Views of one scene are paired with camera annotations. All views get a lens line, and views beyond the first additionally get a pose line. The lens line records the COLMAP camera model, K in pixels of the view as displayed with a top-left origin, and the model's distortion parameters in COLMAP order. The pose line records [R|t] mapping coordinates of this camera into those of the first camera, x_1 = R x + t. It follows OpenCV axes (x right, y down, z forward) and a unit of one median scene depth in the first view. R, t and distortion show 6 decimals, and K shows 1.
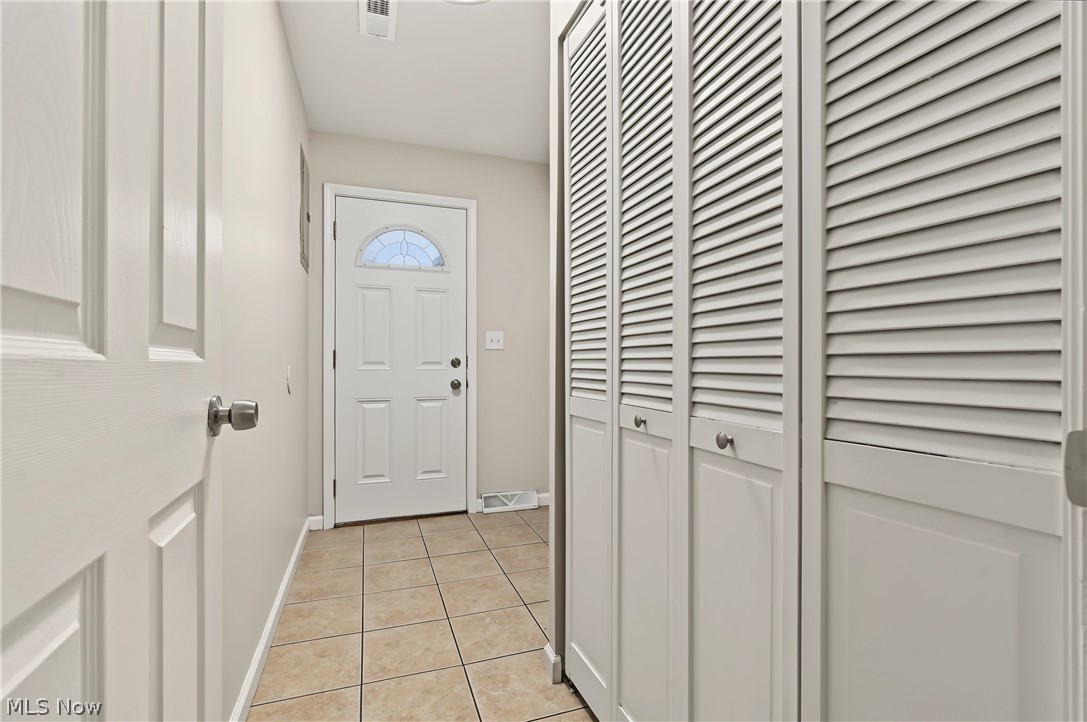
lens RADIAL K [[492.5, 0, 542.3], [0, 492.5, 361.3], [0, 0, 1]] dist [-0.008827, 0.001466]
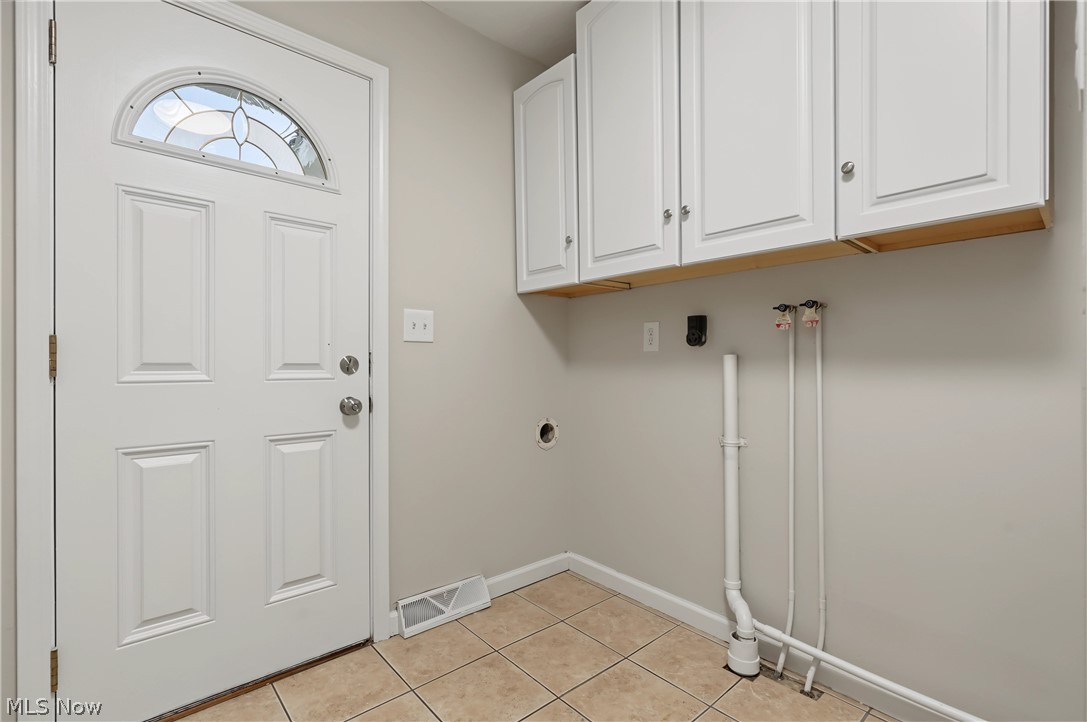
lens RADIAL K [[492.5, 0, 544.9], [0, 492.5, 365.0], [0, 0, 1]] dist [-0.008827, 0.001466]
pose [[0.928985, -0.000109, 0.370119, -0.176861], [-0.002912, 0.999967, 0.007602, -0.001640], [-0.370107, -0.008140, 0.928953, 0.432201]]
